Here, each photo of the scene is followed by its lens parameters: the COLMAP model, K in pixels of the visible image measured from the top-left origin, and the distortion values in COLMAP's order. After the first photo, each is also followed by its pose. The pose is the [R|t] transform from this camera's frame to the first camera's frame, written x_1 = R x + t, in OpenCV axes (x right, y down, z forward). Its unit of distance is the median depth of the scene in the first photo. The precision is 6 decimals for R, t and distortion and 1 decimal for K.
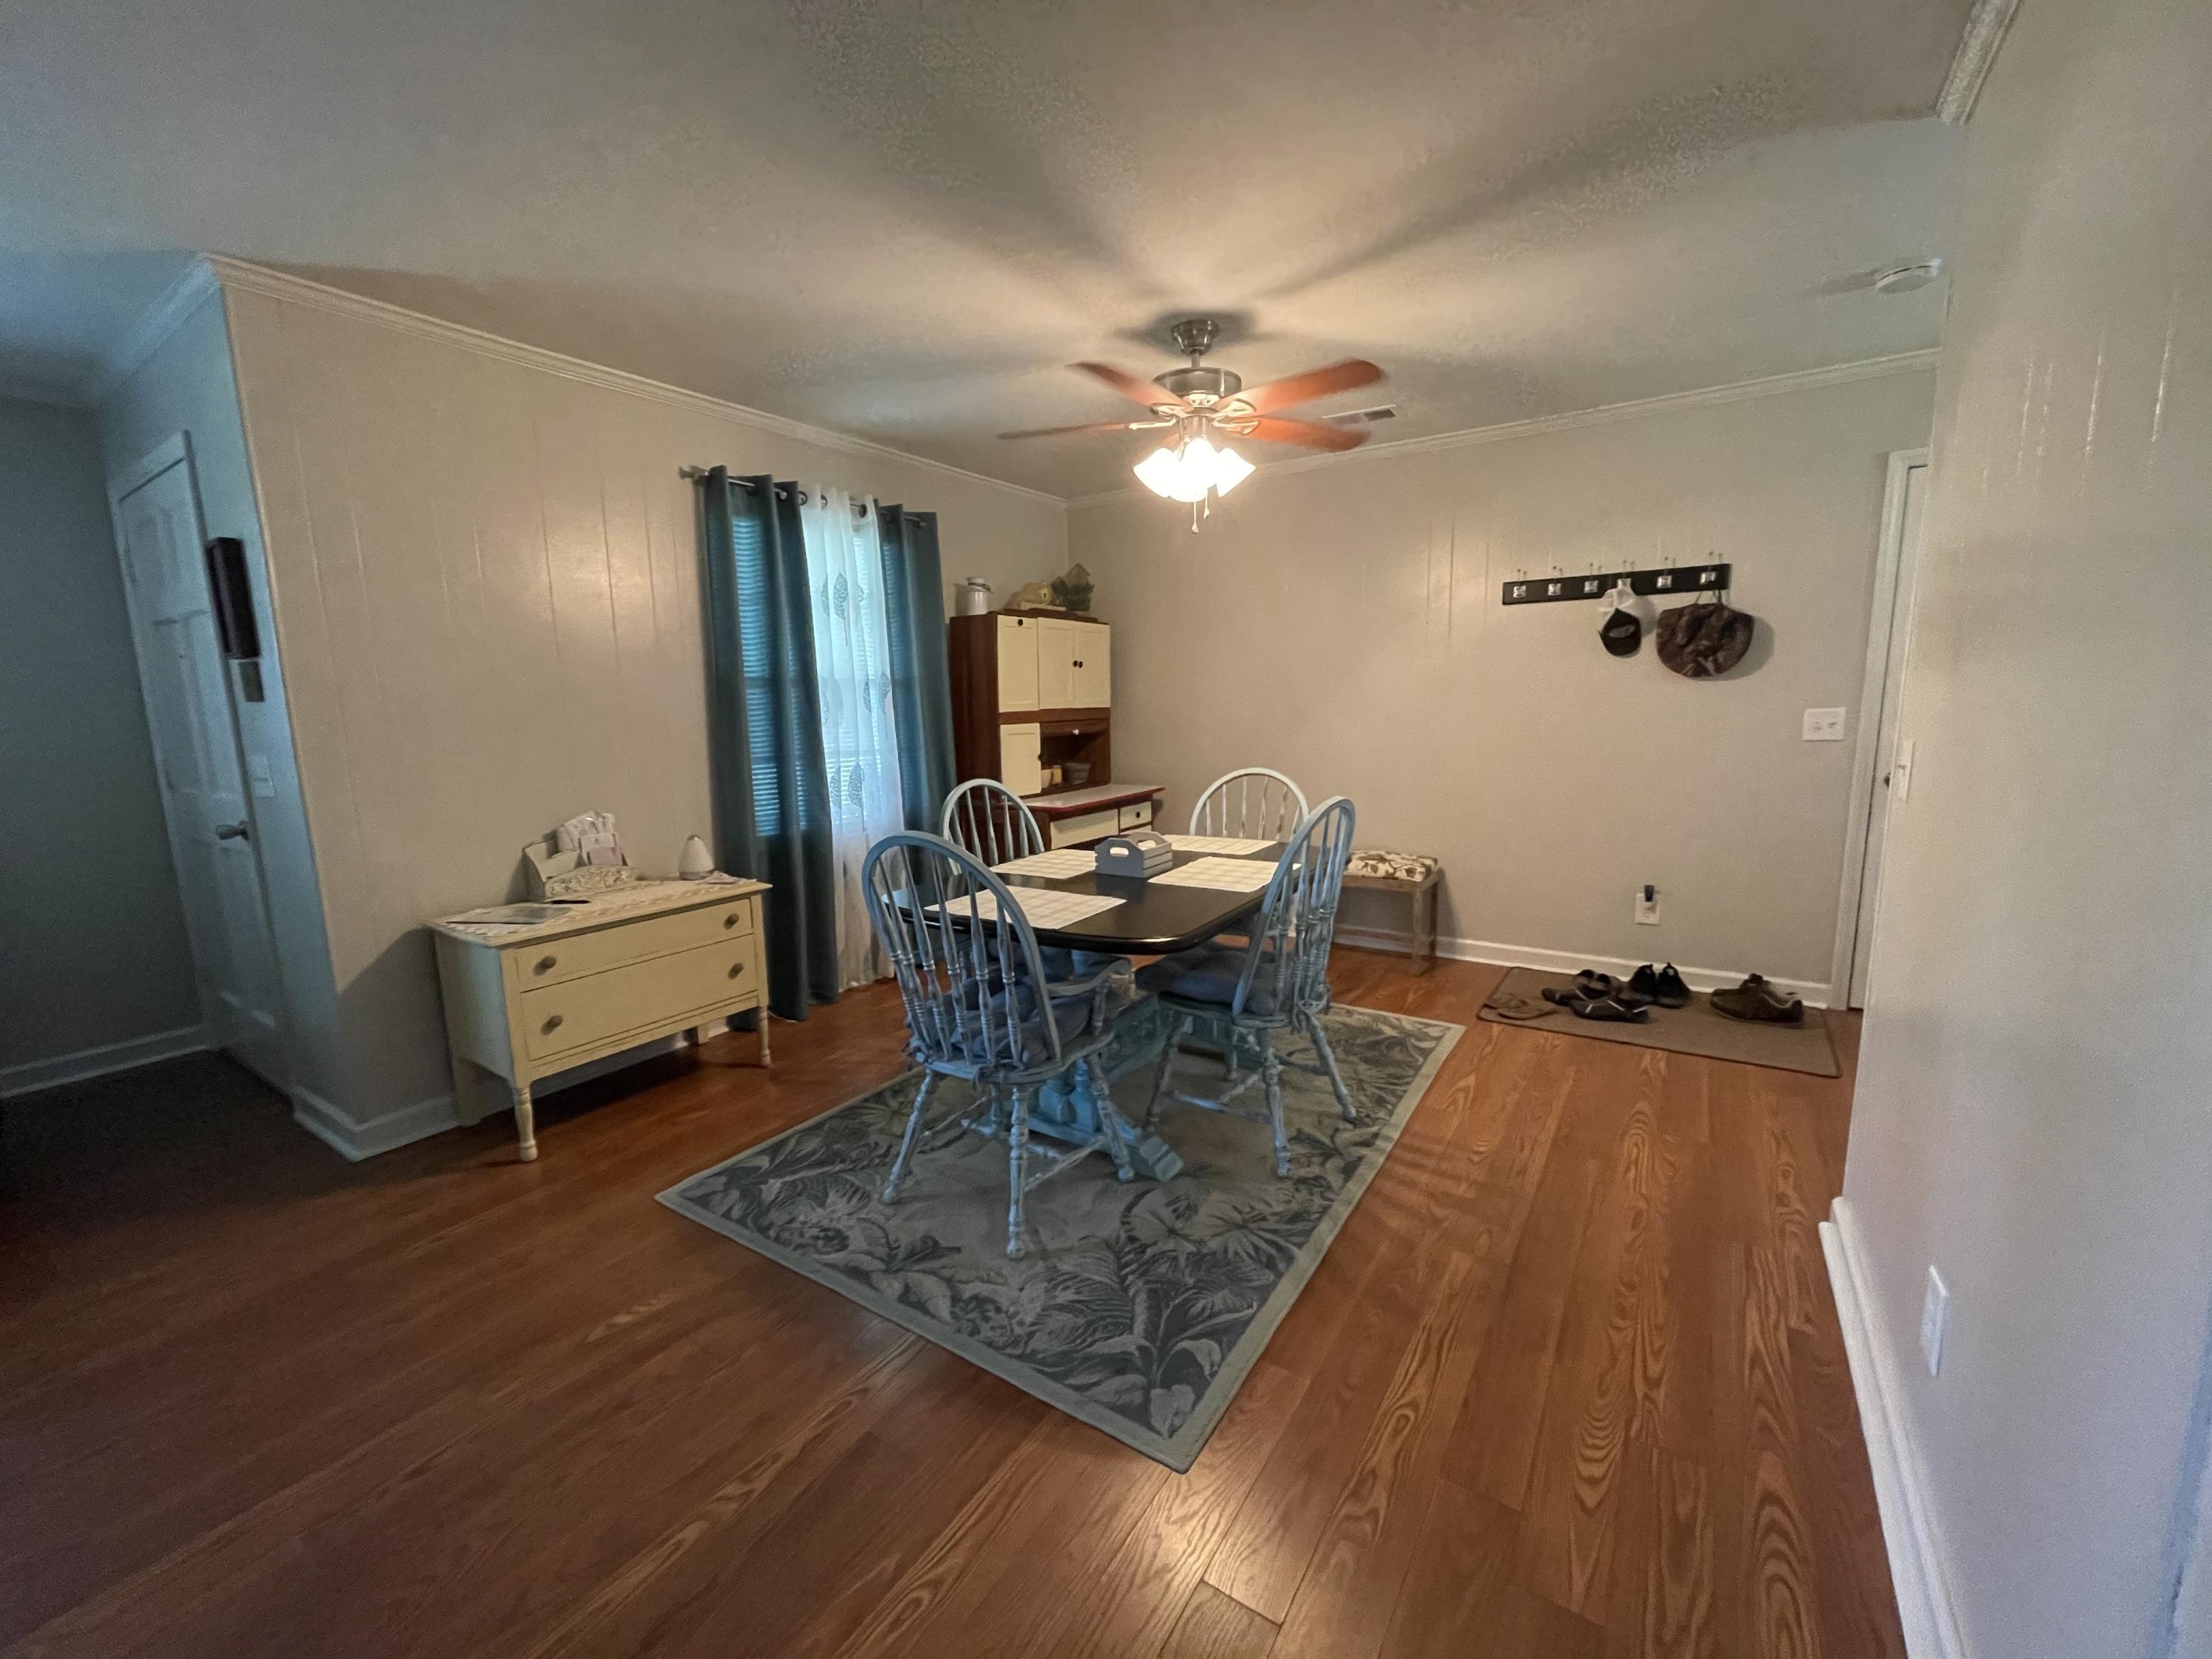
lens RADIAL K [[886.7, 0, 1094.2], [0, 886.7, 823.4], [0, 0, 1]] dist [-0.000363, 0.000119]
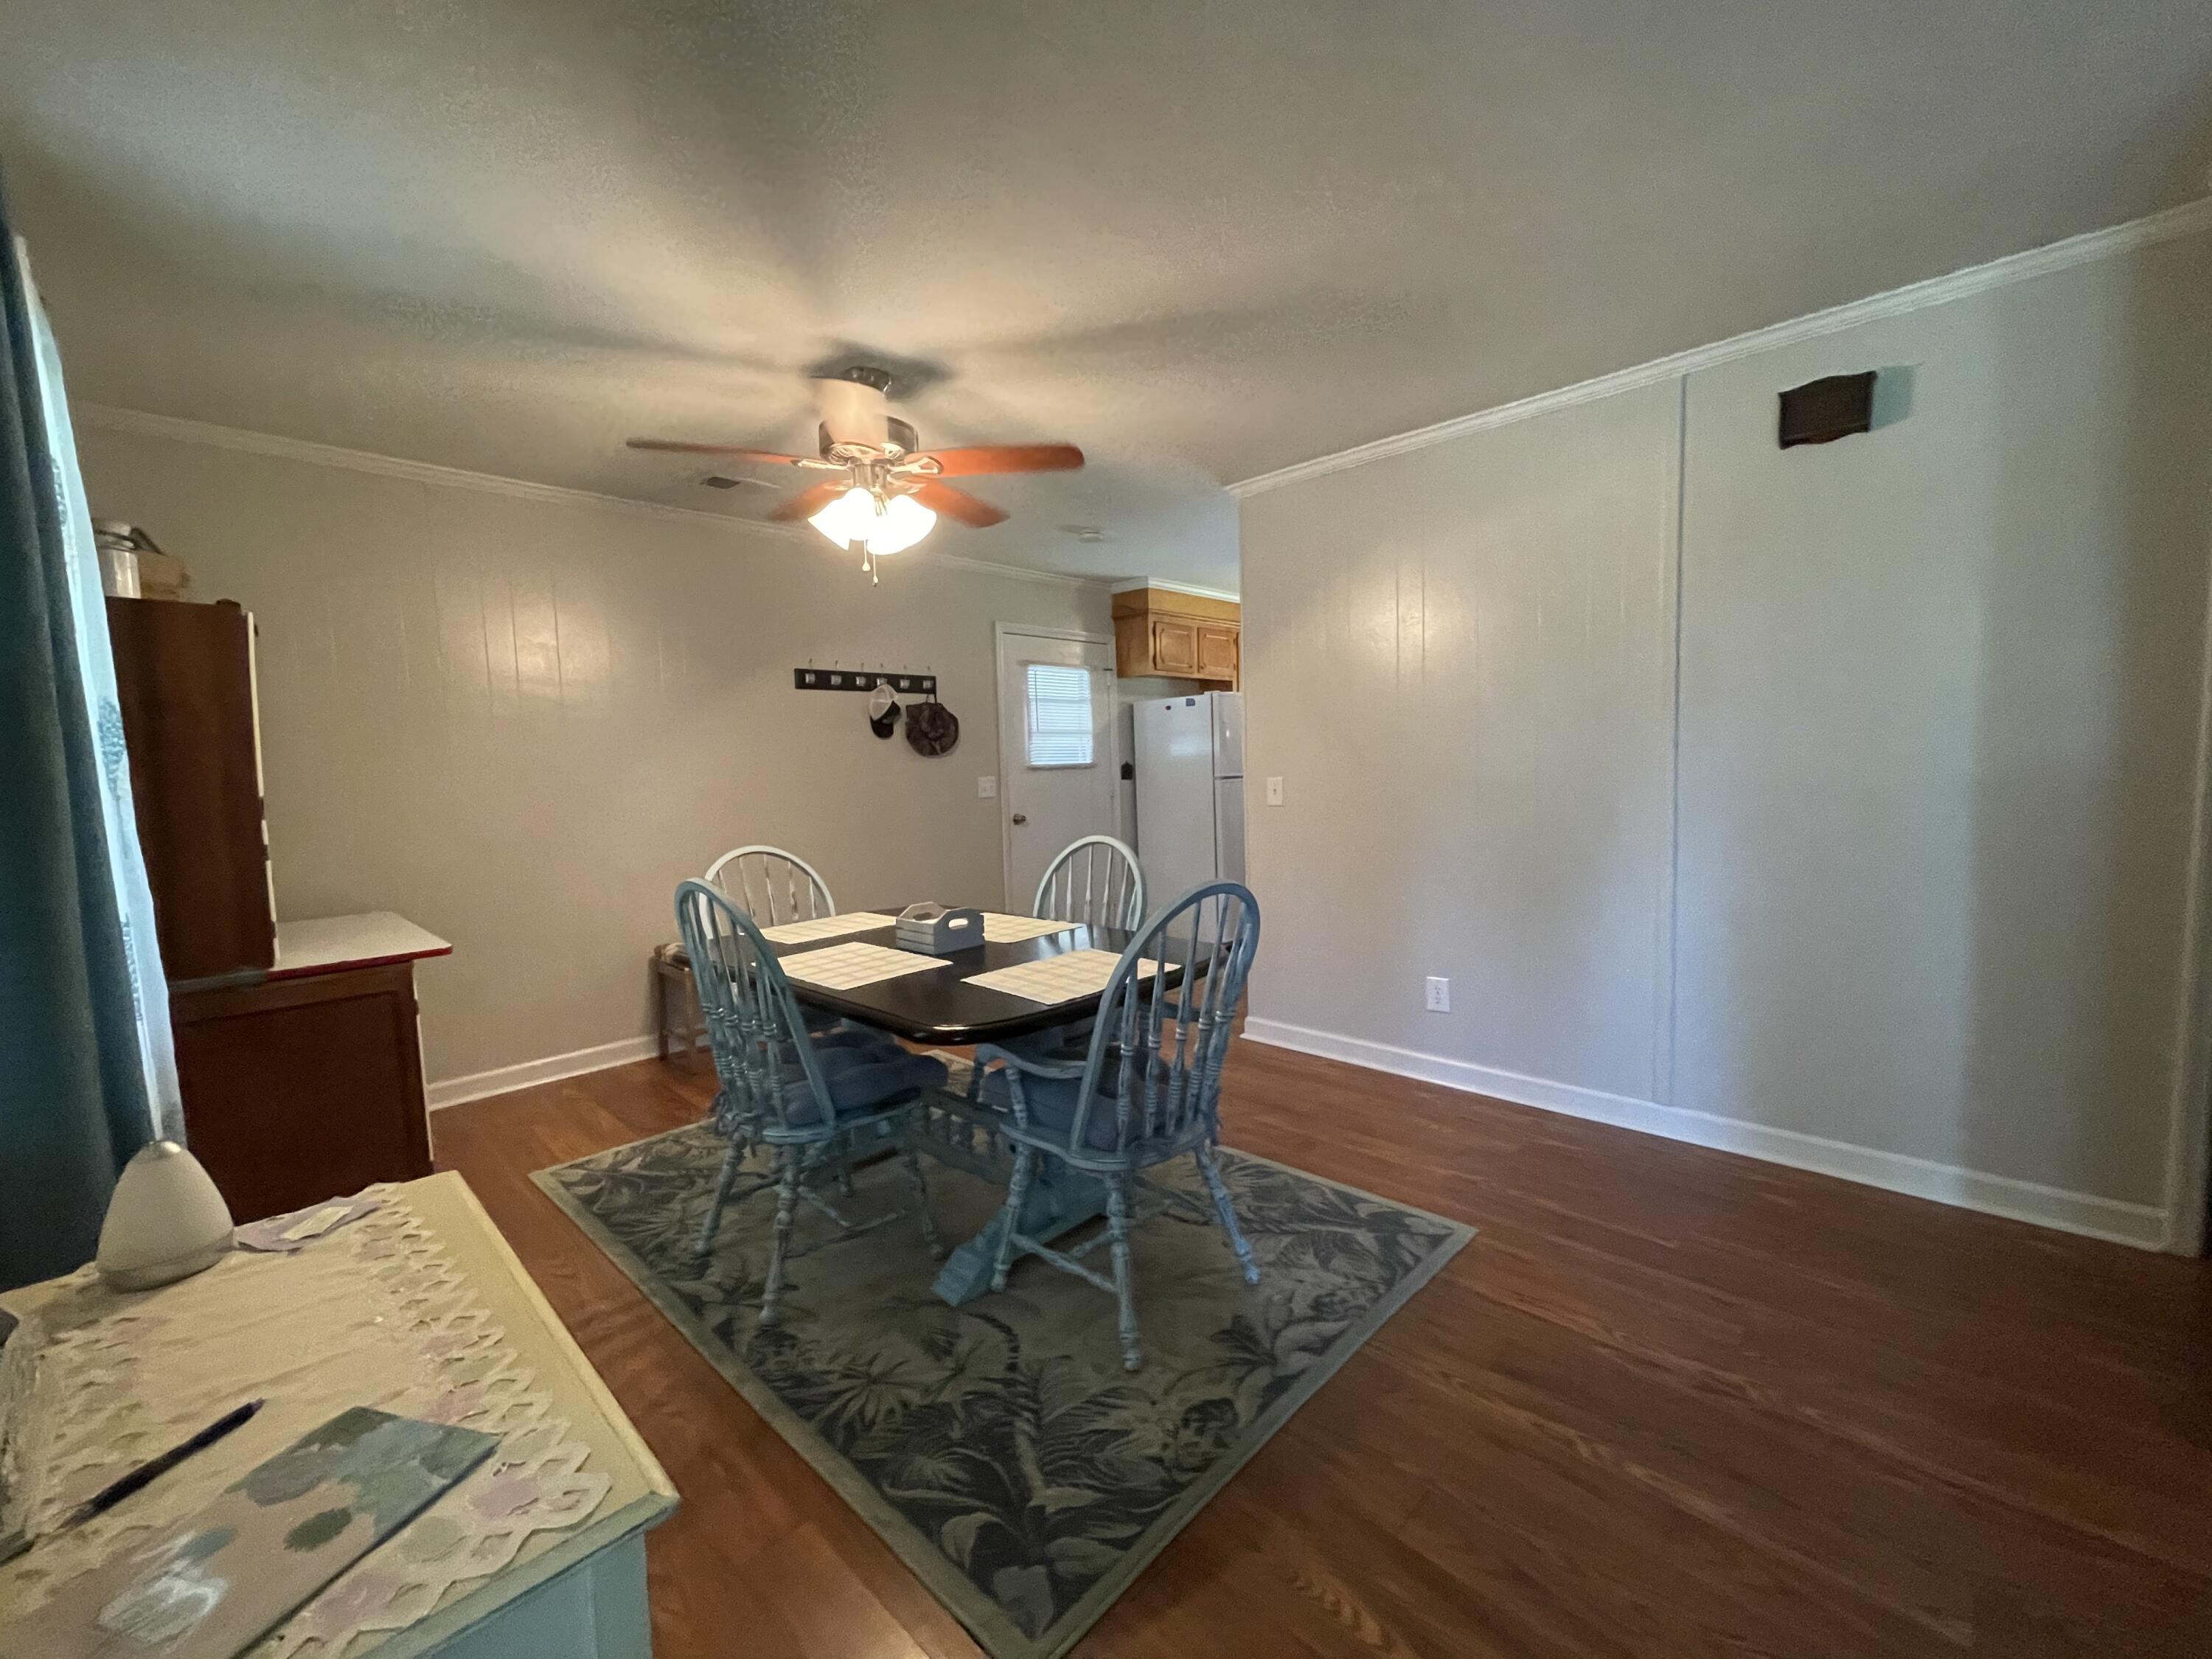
lens RADIAL K [[892.1, 0, 1090.3], [0, 892.1, 823.5], [0, 0, 1]] dist [-0.000653, -0.000009]
pose [[0.189385, -0.050792, 0.980588, -0.813991], [0.162009, 0.986590, 0.019813, -0.063132], [-0.968445, 0.155112, 0.195074, 0.659045]]
